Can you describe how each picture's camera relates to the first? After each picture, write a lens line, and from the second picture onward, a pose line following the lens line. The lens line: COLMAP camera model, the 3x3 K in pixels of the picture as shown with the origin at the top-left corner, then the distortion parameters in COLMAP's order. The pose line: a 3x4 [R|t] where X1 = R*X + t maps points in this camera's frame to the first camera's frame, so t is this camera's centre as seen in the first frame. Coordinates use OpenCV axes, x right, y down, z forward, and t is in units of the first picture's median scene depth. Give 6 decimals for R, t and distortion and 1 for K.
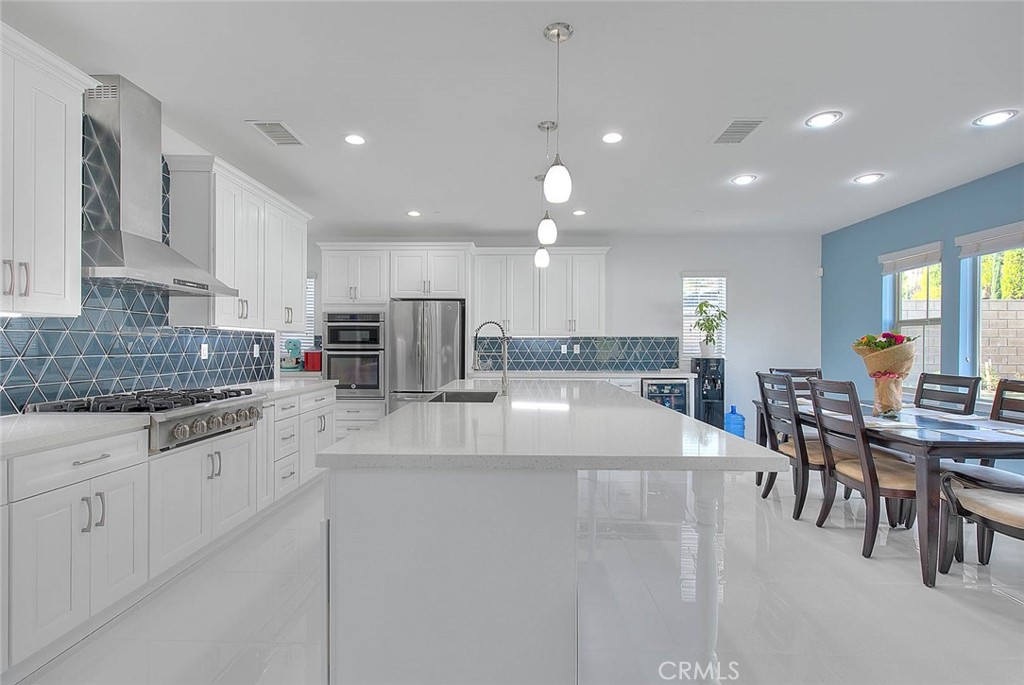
lens RADIAL K [[484.1, 0, 513.0], [0, 484.1, 347.8], [0, 0, 1]] dist [-0.000589, -0.001736]
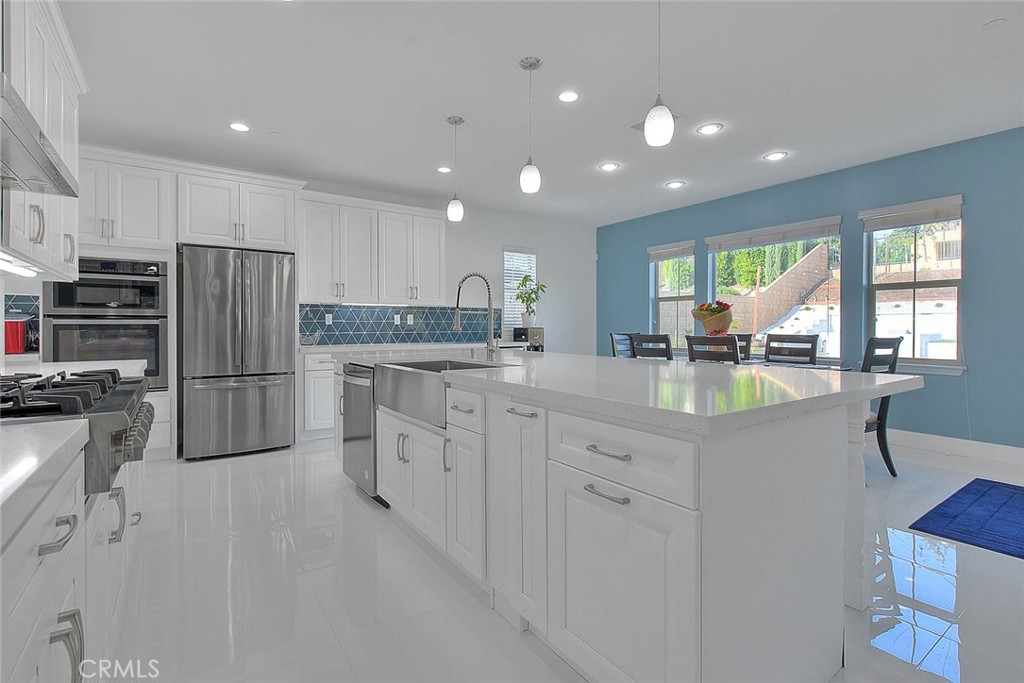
lens RADIAL K [[484.1, 0, 515.9], [0, 484.1, 333.3], [0, 0, 1]] dist [-0.000589, -0.001736]
pose [[0.793596, -0.012000, 0.608327, -0.282558], [0.008606, 0.999927, 0.008497, 0.023802], [-0.608384, -0.001508, 0.793641, 0.159007]]
